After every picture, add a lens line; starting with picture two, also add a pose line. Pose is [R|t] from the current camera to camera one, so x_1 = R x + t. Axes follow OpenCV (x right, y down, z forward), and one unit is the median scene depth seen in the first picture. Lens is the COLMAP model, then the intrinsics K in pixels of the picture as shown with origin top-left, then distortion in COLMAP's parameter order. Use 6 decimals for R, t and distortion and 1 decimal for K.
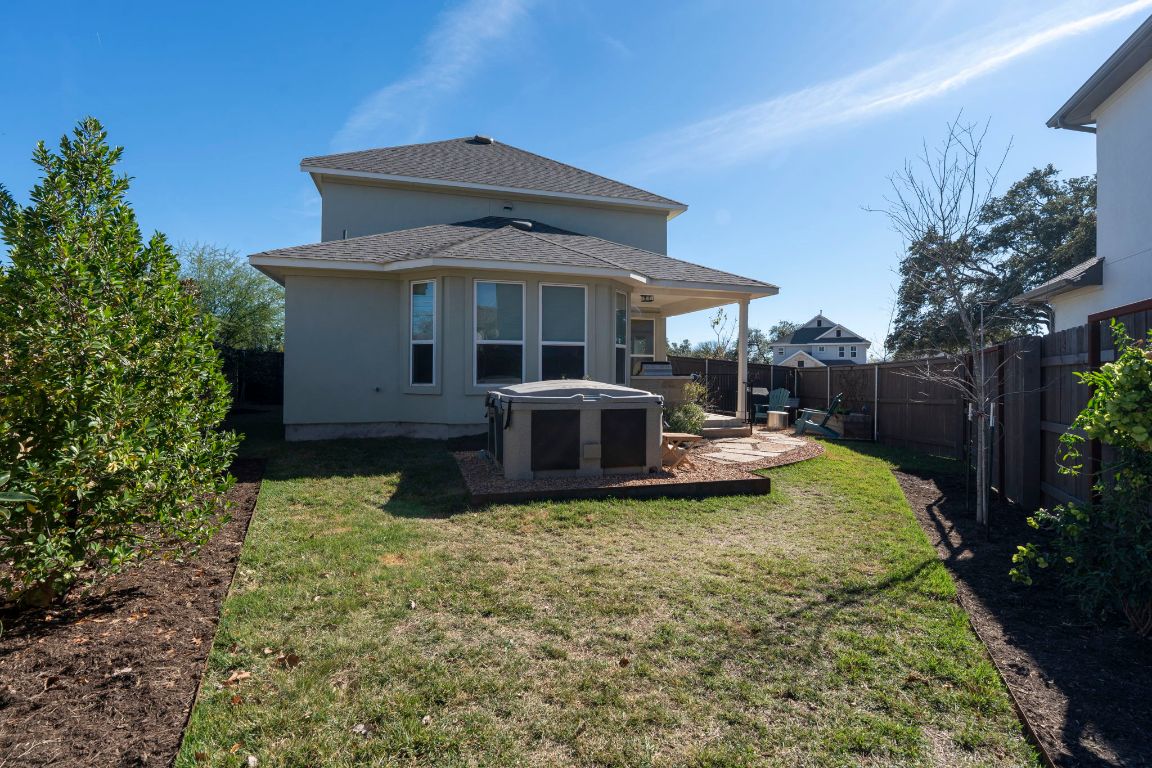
lens RADIAL K [[544.6, 0, 576.4], [0, 544.6, 371.1], [0, 0, 1]] dist [-0.000516, -0.000110]
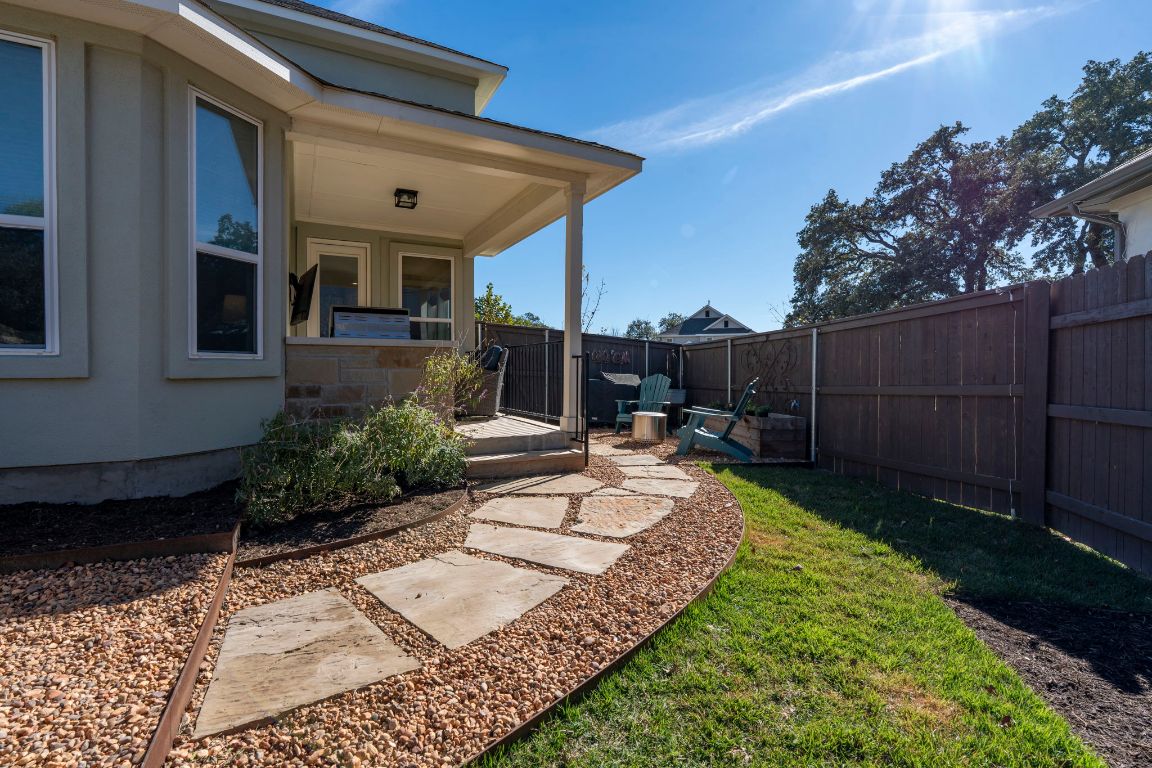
lens RADIAL K [[517.6, 0, 576.0], [0, 517.6, 384.0], [0, 0, 1]] dist [0.000129, -0.000136]
pose [[0.984701, -0.010261, 0.173950, 0.113013], [0.005029, 0.999522, 0.030487, 0.015490], [-0.174180, -0.029146, 0.984282, 0.270407]]
